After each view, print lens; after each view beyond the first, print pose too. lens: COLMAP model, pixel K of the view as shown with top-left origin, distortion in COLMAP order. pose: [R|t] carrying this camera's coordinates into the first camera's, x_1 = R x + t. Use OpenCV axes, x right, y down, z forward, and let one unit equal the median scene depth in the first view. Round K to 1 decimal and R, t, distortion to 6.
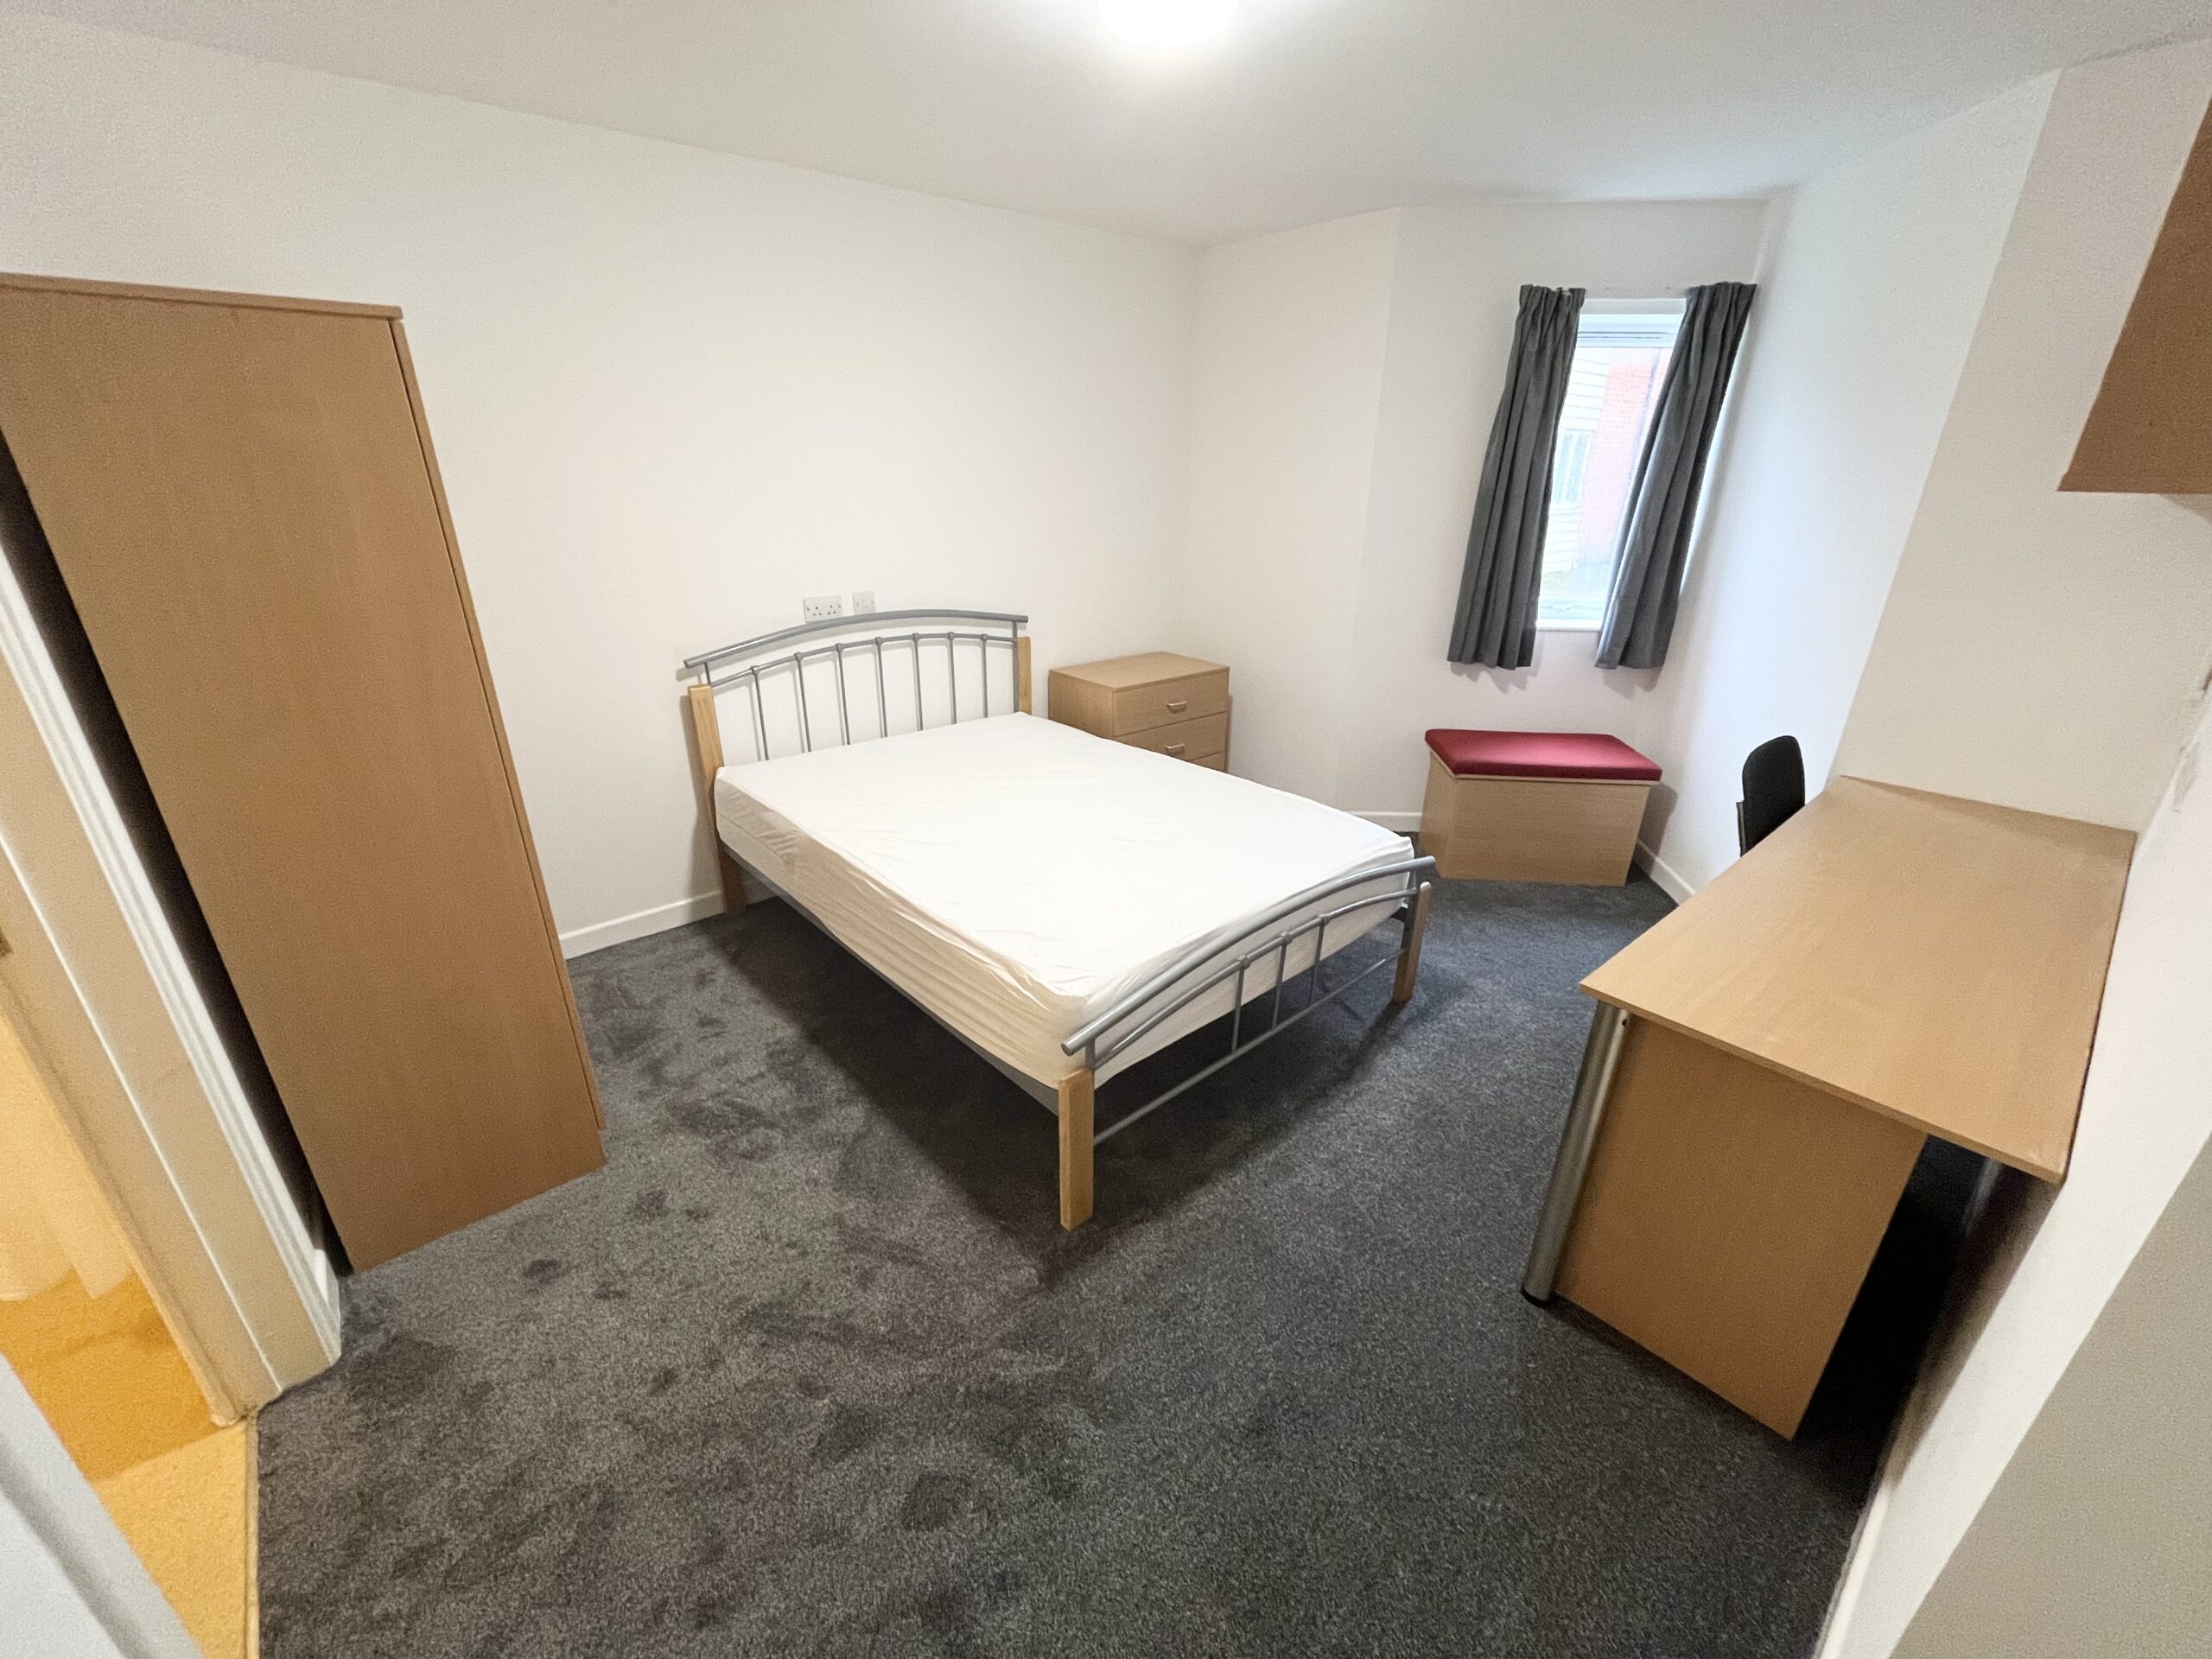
lens RADIAL K [[895.6, 0, 1074.3], [0, 895.6, 823.4], [0, 0, 1]] dist [-0.001700, 0.000331]
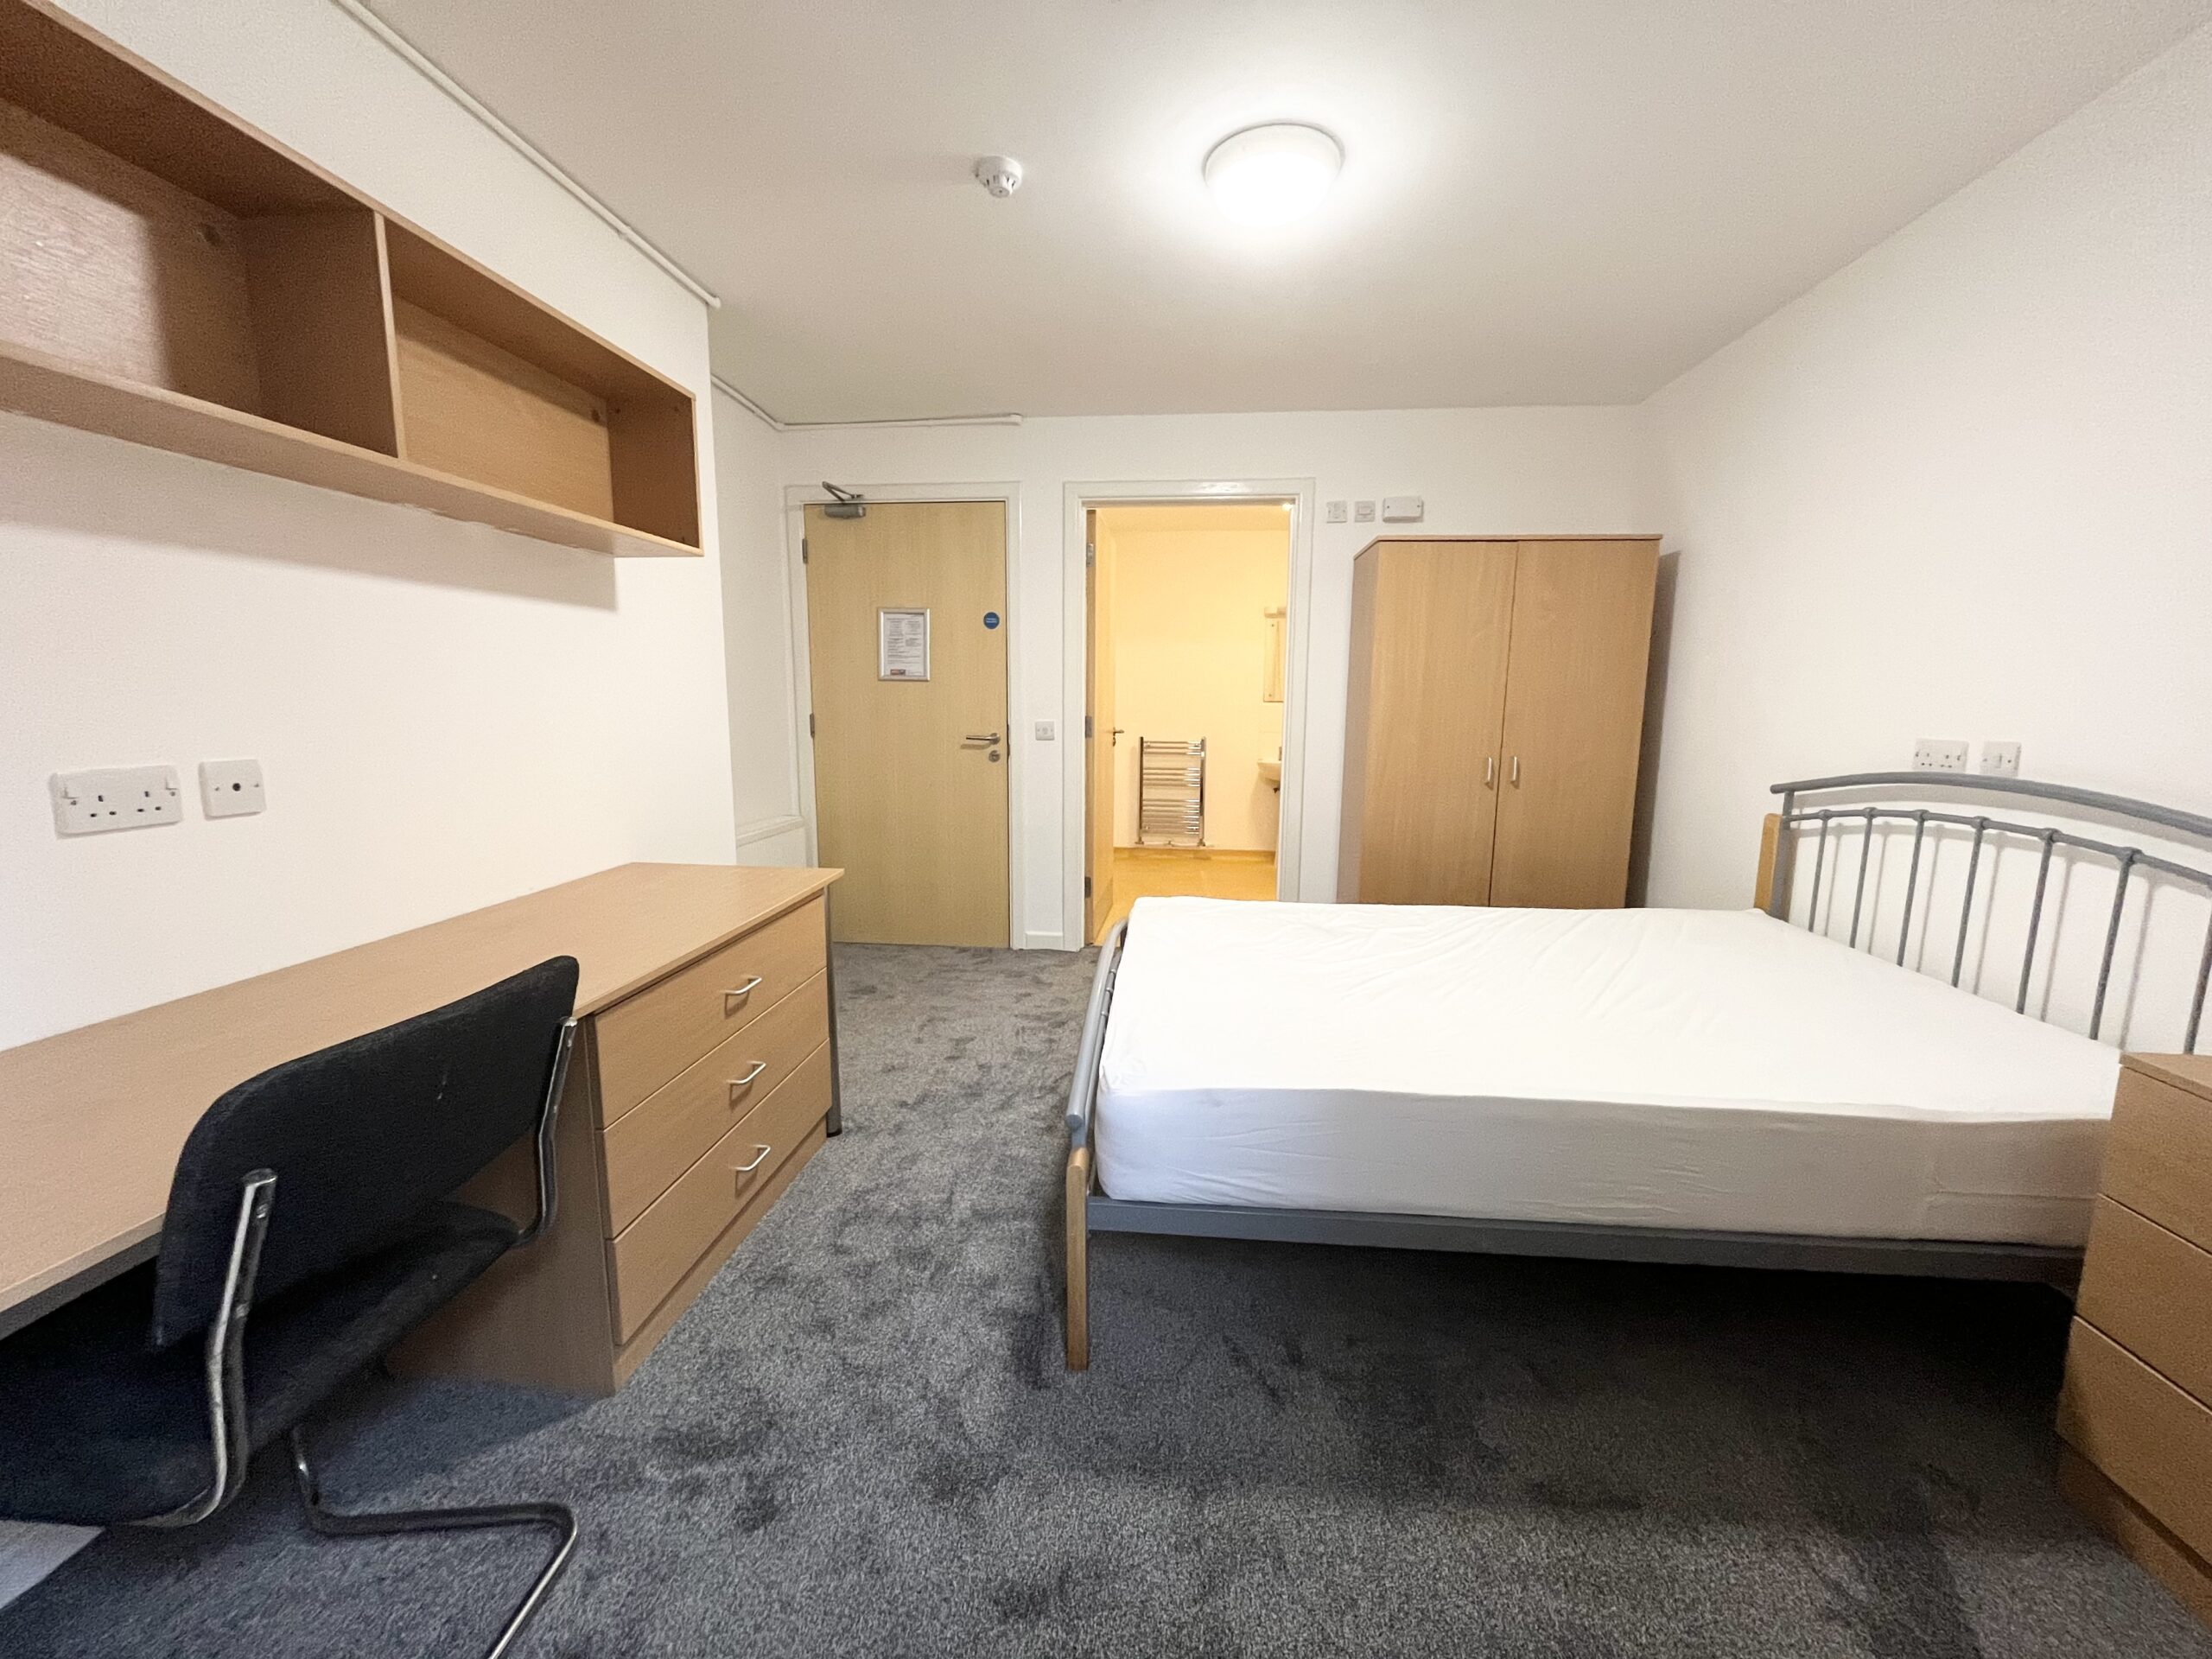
lens RADIAL K [[895.6, 0, 1126.0], [0, 895.6, 846.3], [0, 0, 1]] dist [-0.001700, 0.000331]
pose [[-0.700660, 0.095393, -0.707089, 0.596579], [-0.291957, 0.865924, 0.406125, -0.269861], [0.651027, 0.490995, -0.578868, 1.003170]]
